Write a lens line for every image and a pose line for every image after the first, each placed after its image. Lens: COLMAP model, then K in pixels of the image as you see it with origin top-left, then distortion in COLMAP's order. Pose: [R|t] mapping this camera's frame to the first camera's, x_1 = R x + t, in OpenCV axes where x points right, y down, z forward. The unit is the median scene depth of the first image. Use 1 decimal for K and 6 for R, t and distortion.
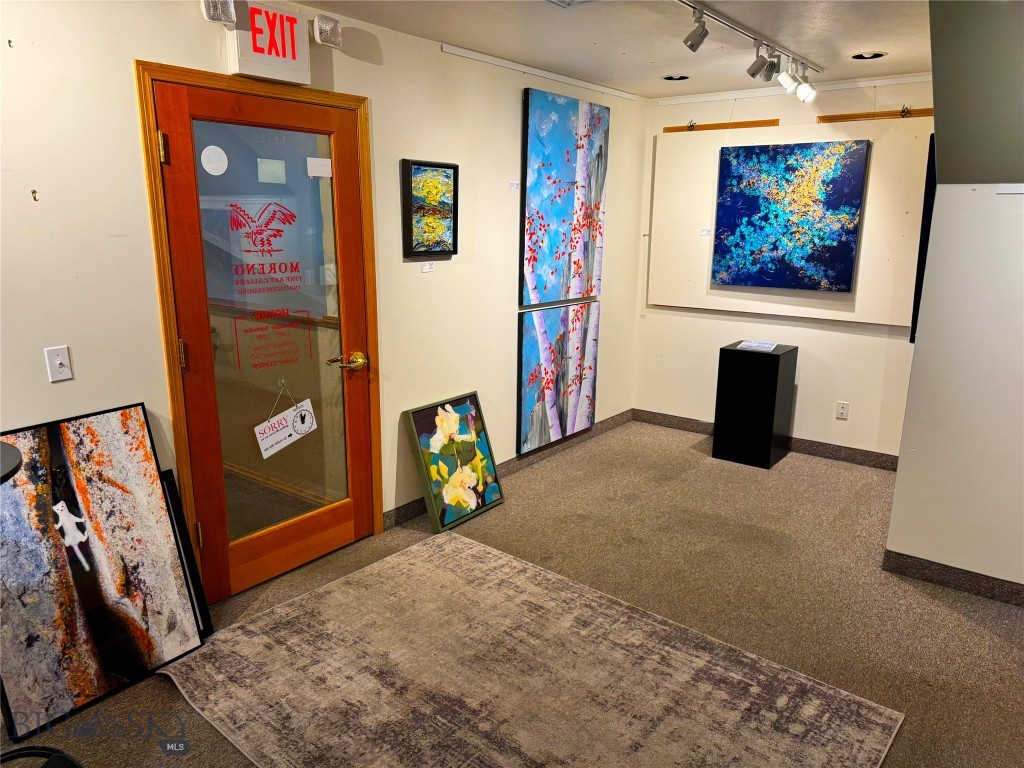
lens RADIAL K [[711.1, 0, 508.1], [0, 711.1, 391.9], [0, 0, 1]] dist [0.097585, -0.184440]
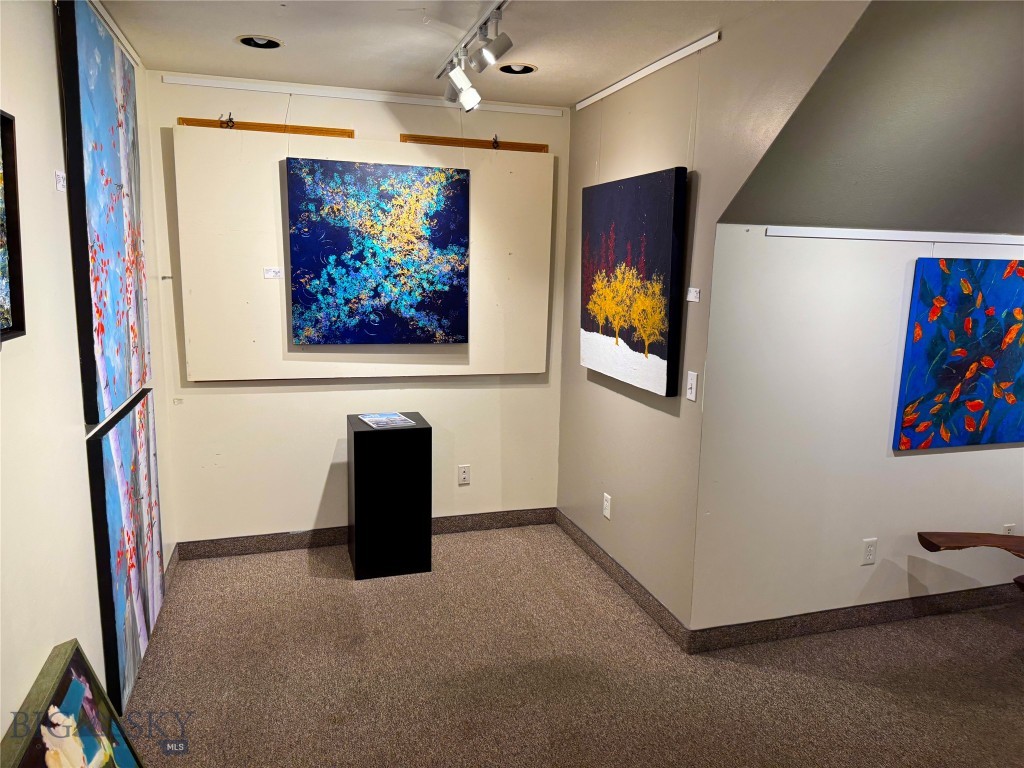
lens RADIAL K [[711.1, 0, 508.1], [0, 711.1, 391.9], [0, 0, 1]] dist [0.097585, -0.184440]
pose [[0.569572, -0.139743, 0.809975, -0.198704], [0.178206, 0.982996, 0.044280, -0.105970], [-0.802390, 0.119122, 0.584790, 0.446321]]
